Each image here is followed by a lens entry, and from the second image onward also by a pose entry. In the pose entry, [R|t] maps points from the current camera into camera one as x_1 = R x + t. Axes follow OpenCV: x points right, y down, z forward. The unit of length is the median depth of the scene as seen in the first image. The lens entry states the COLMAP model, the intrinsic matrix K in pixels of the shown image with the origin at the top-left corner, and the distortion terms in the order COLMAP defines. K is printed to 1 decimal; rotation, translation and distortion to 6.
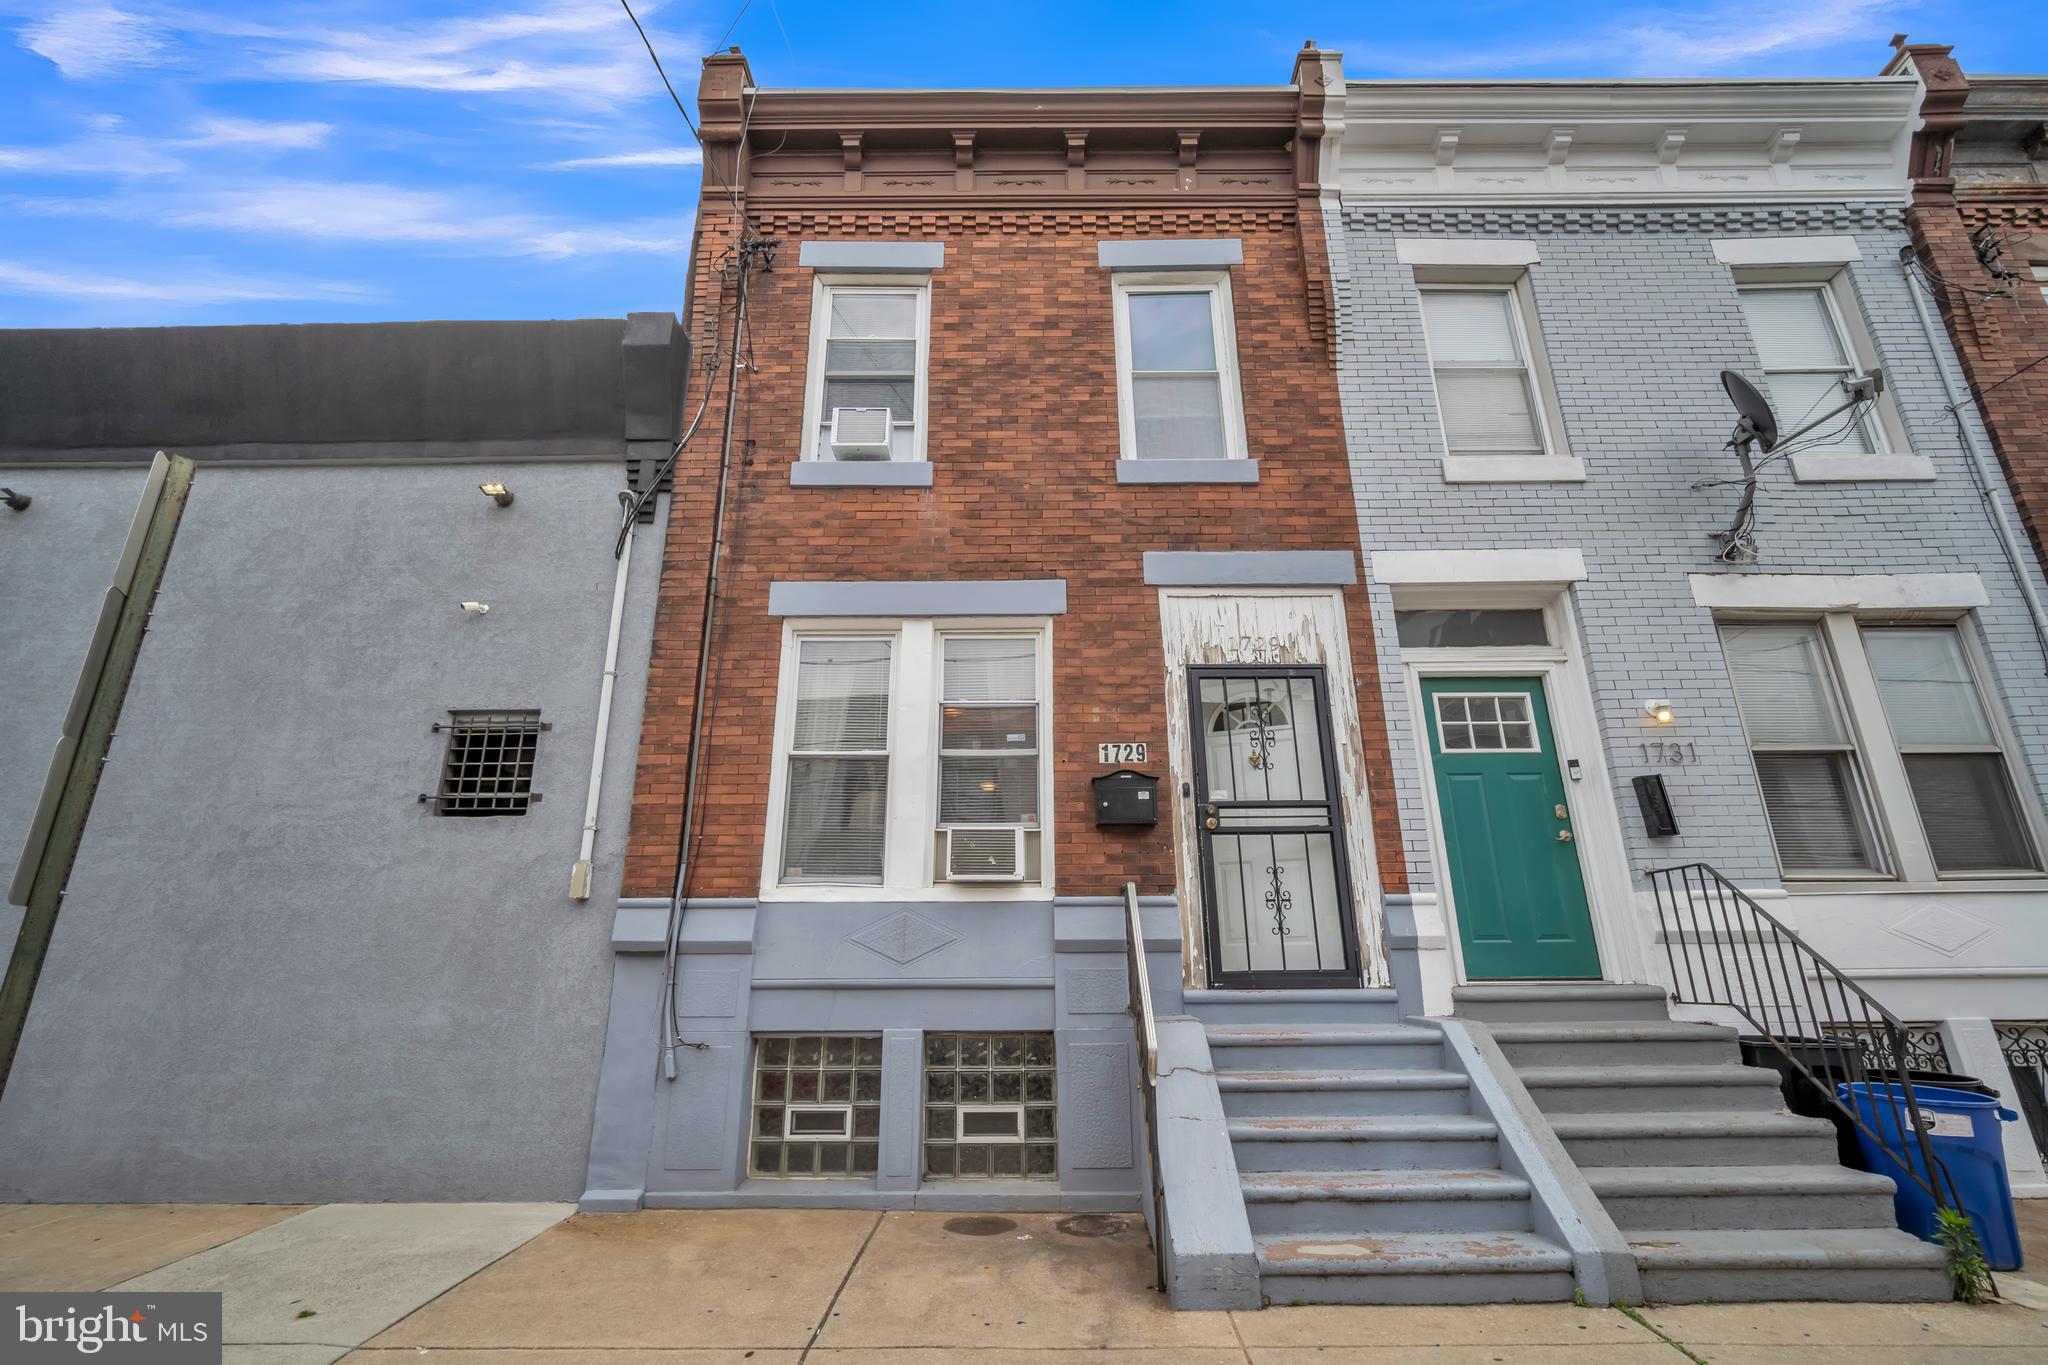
lens RADIAL K [[908.3, 0, 1023.0], [0, 908.3, 673.1], [0, 0, 1]] dist [-0.008975, 0.000971]
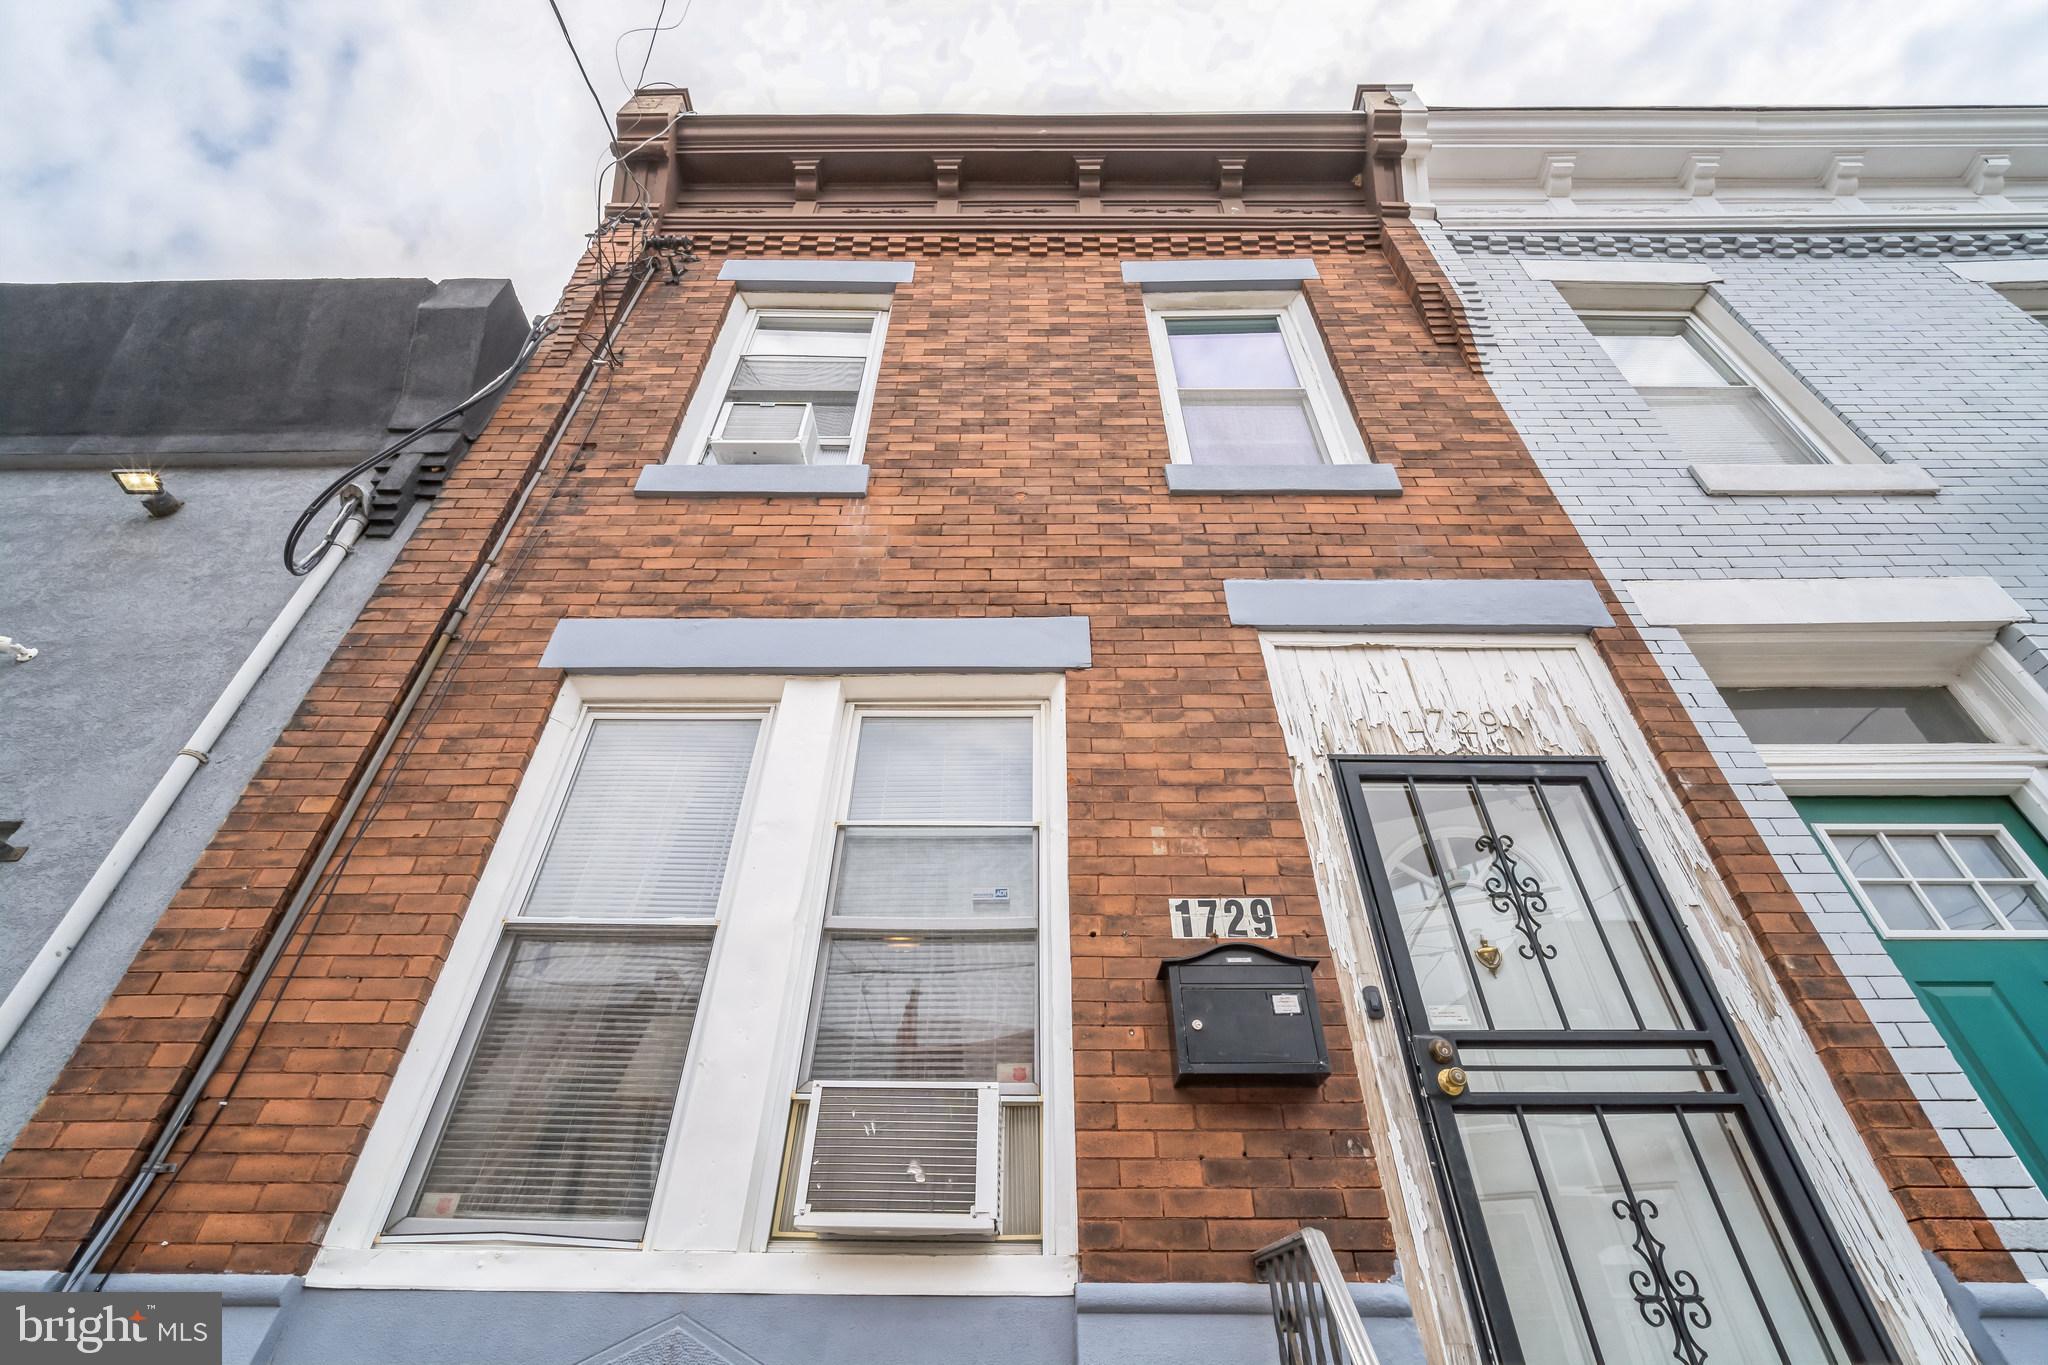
lens RADIAL K [[908.3, 0, 1023.0], [0, 908.3, 673.1], [0, 0, 1]] dist [-0.008975, 0.000971]
pose [[0.999949, 0.007244, -0.007006, 0.011044], [-0.009263, 0.934487, -0.355878, 0.124431], [0.003969, 0.355924, 0.934506, 0.483680]]
